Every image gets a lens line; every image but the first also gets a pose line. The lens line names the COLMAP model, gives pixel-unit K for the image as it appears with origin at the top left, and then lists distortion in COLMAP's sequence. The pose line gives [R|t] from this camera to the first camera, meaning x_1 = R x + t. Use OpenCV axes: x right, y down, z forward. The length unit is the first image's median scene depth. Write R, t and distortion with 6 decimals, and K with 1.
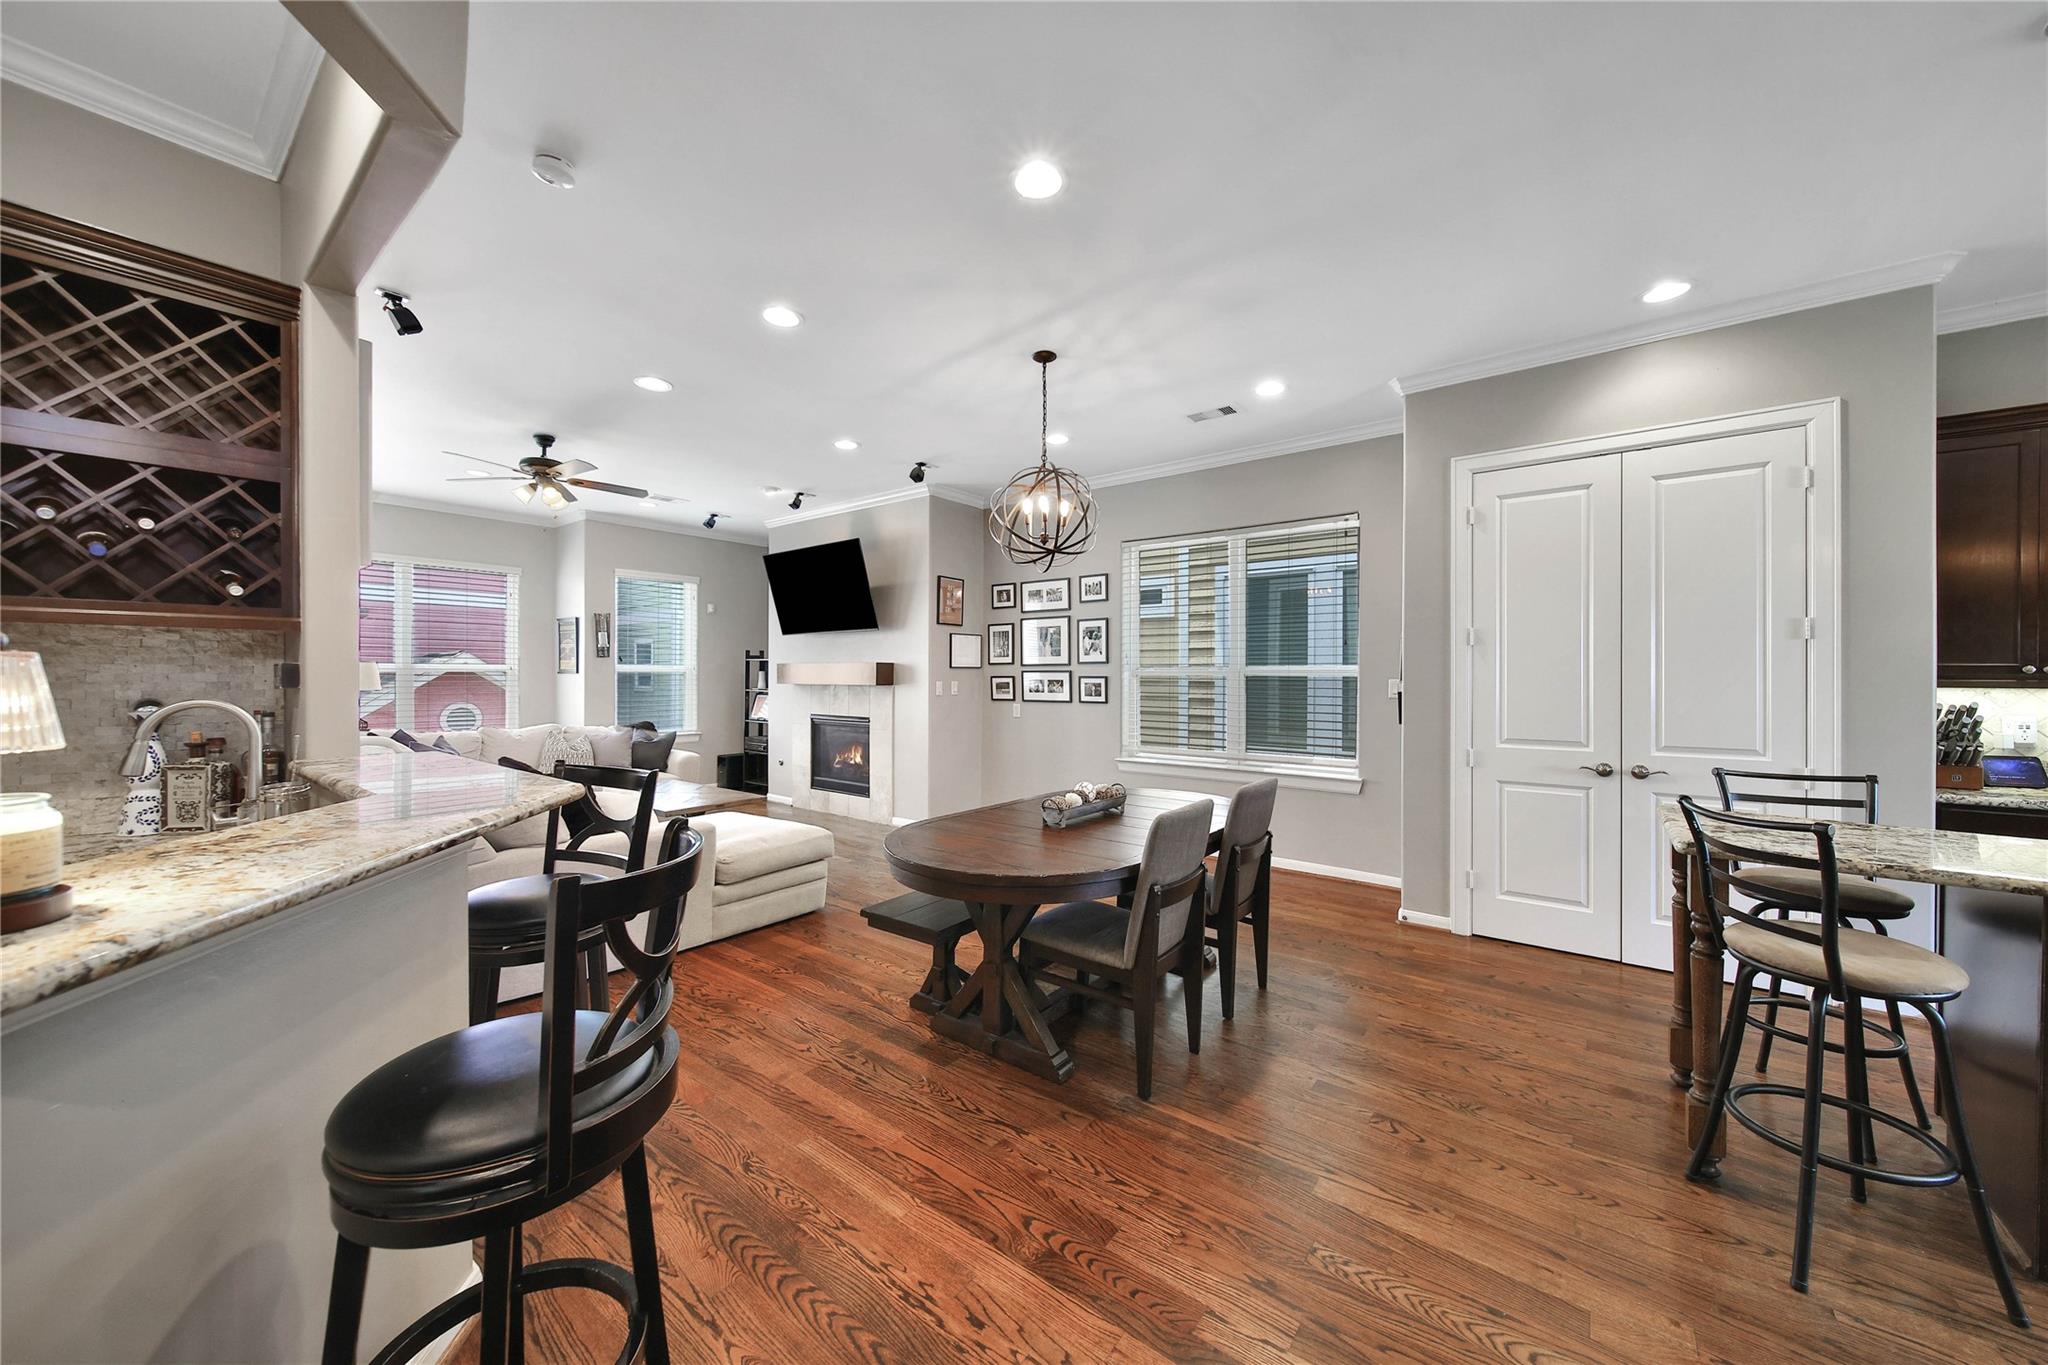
lens RADIAL K [[724.6, 0, 1015.4], [0, 724.6, 676.9], [0, 0, 1]] dist [0.000894, 0.000020]
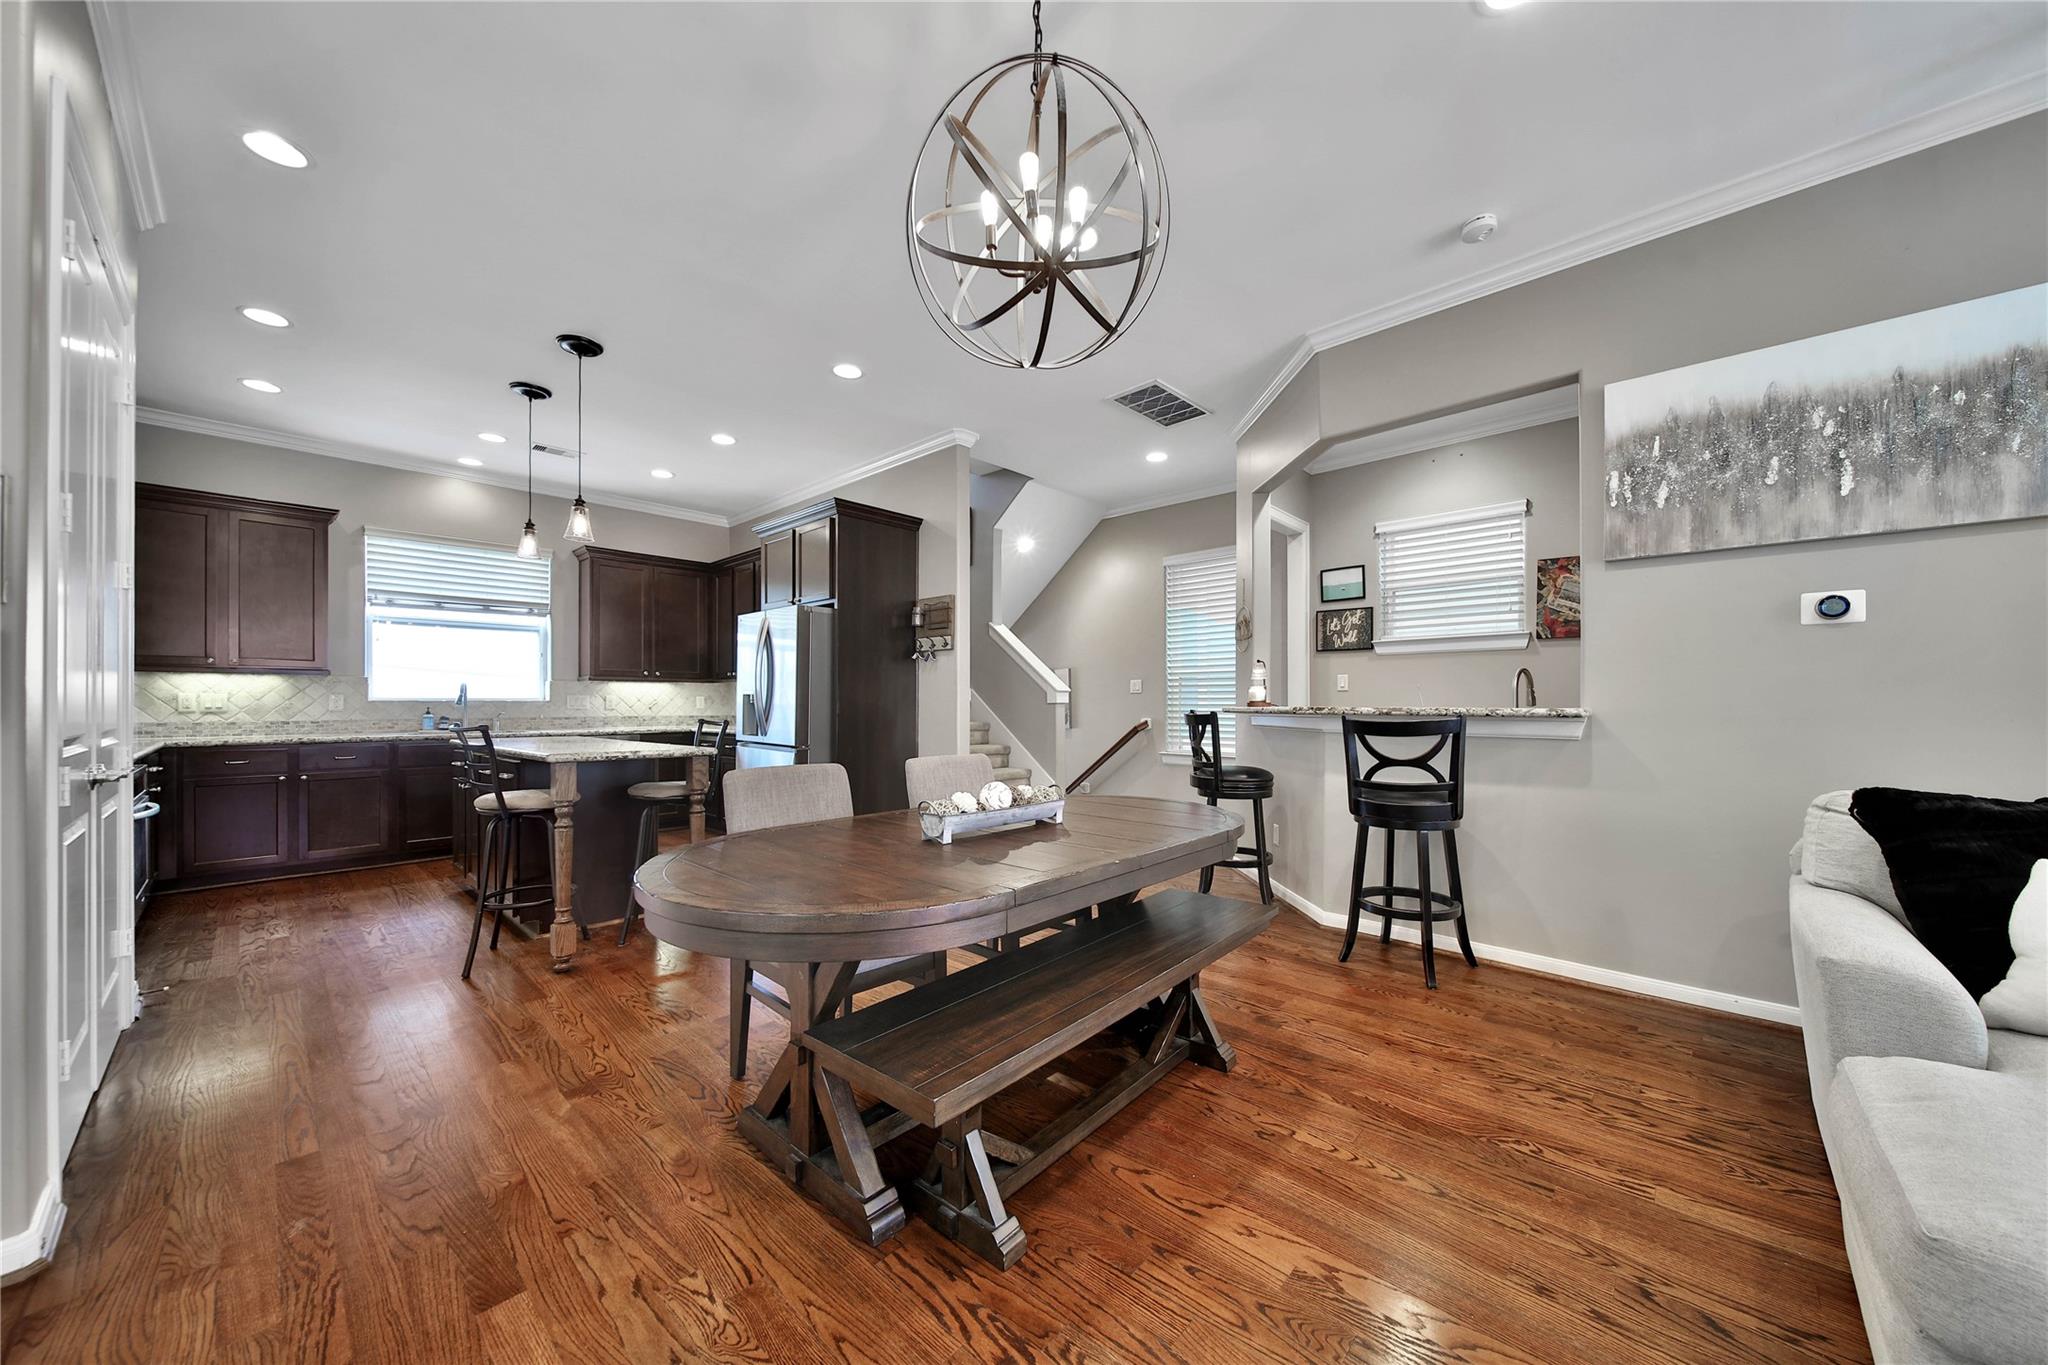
lens RADIAL K [[716.2, 0, 1022.4], [0, 716.2, 700.8], [0, 0, 1]] dist [0.002053, -0.003140]
pose [[-0.996292, -0.003017, 0.085986, 0.009586], [-0.003188, 0.999993, -0.001846, 0.058391], [-0.085980, -0.002113, -0.996295, 1.388090]]
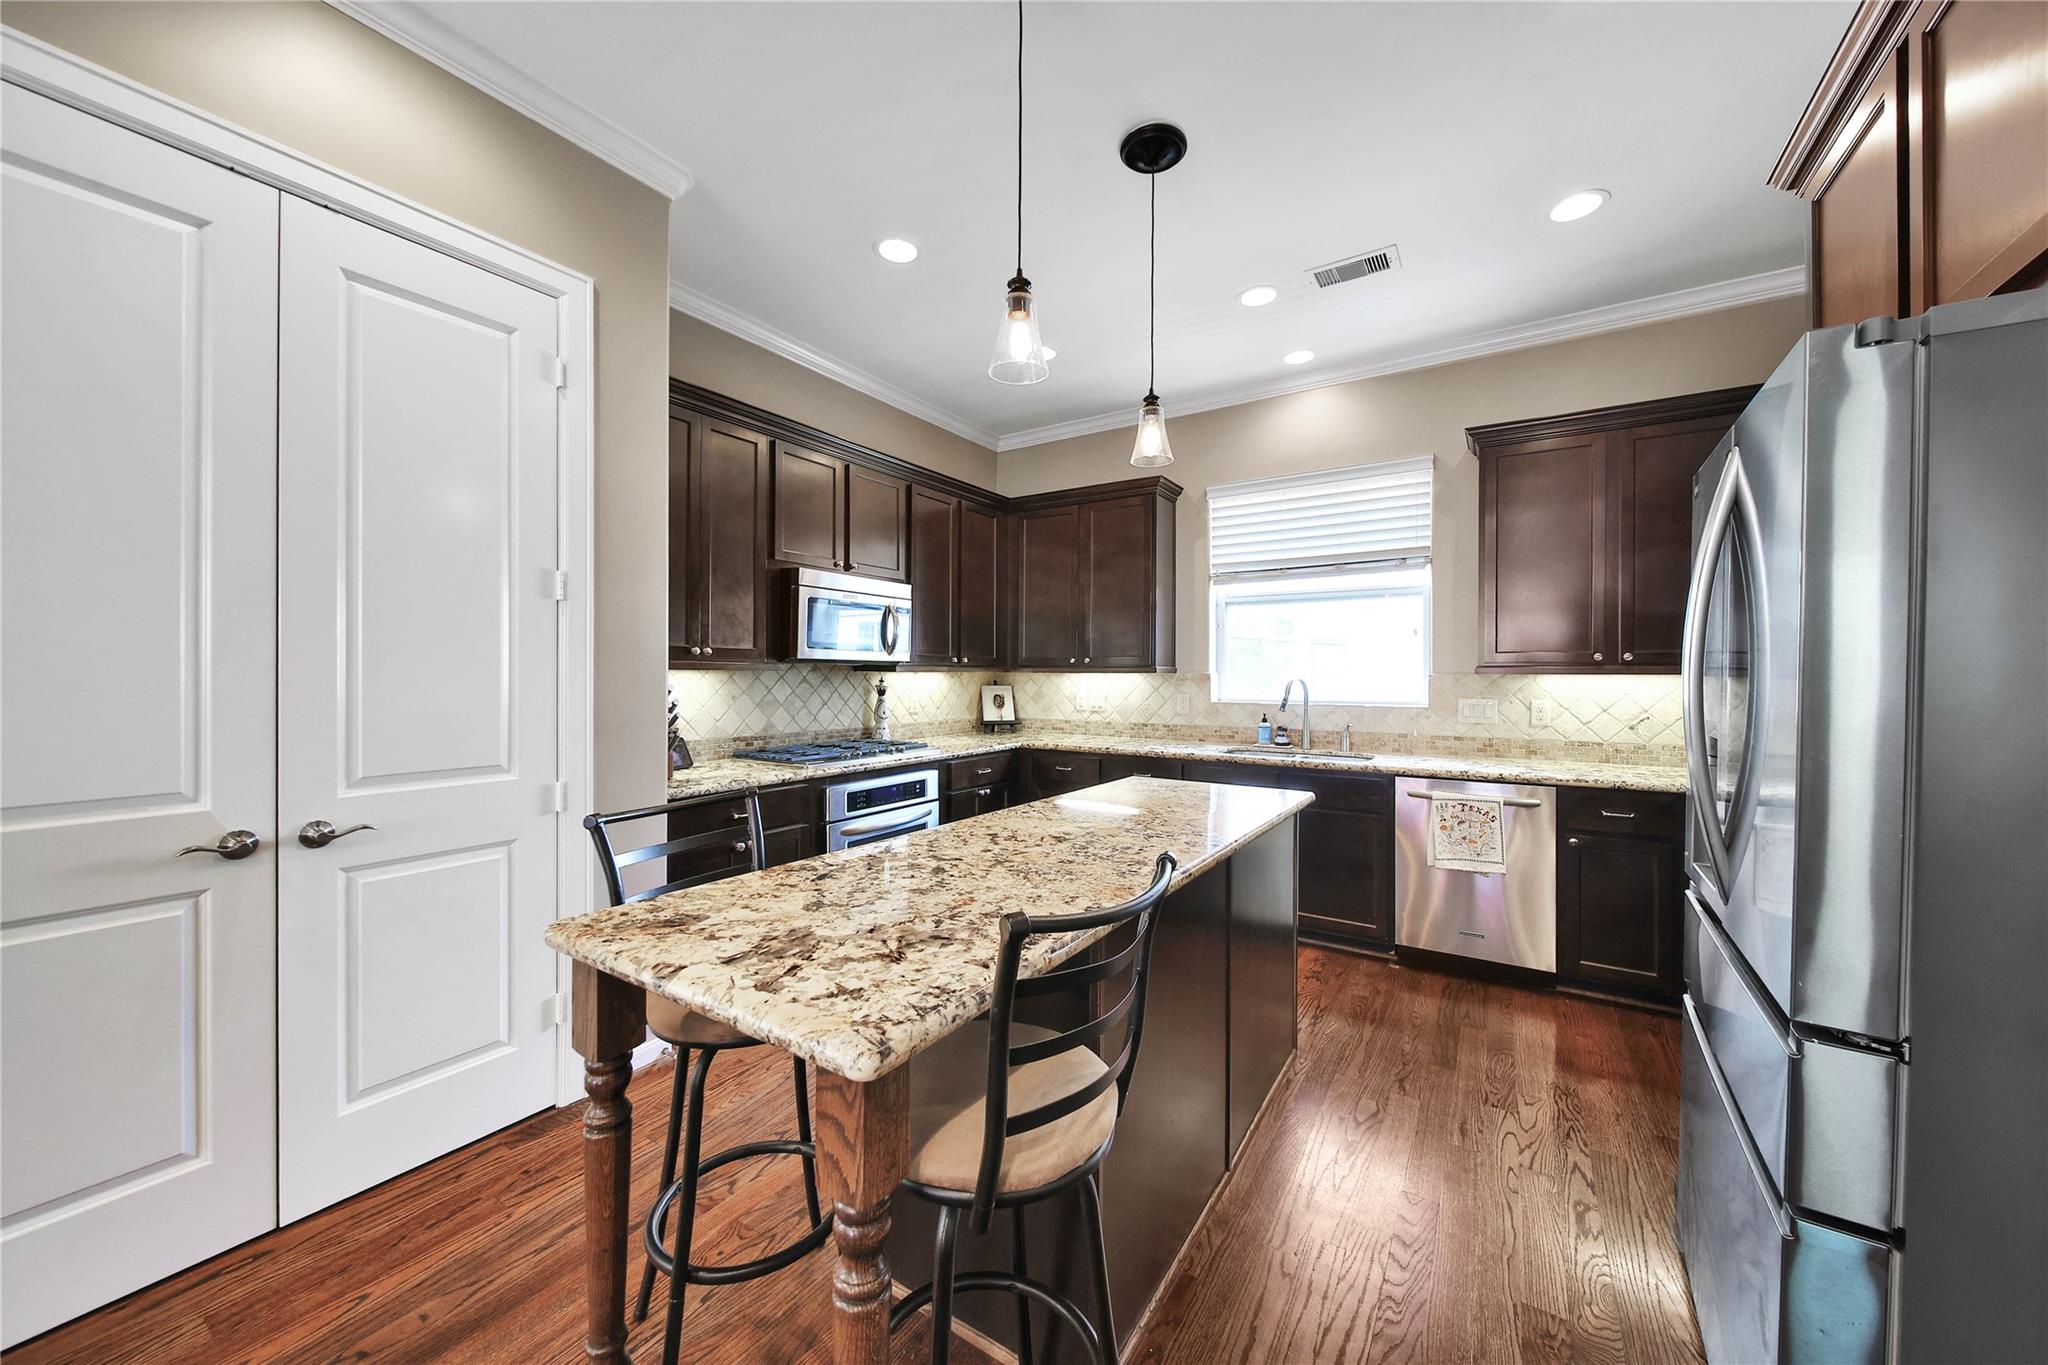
lens RADIAL K [[735.7, 0, 1026.1], [0, 735.7, 675.8], [0, 0, 1]] dist [0.000905, -0.000015]
pose [[-0.090374, -0.005547, 0.995892, 0.268725], [-0.004722, 0.999976, 0.005141, 0.012835], [-0.995897, -0.004238, -0.090398, 0.492925]]
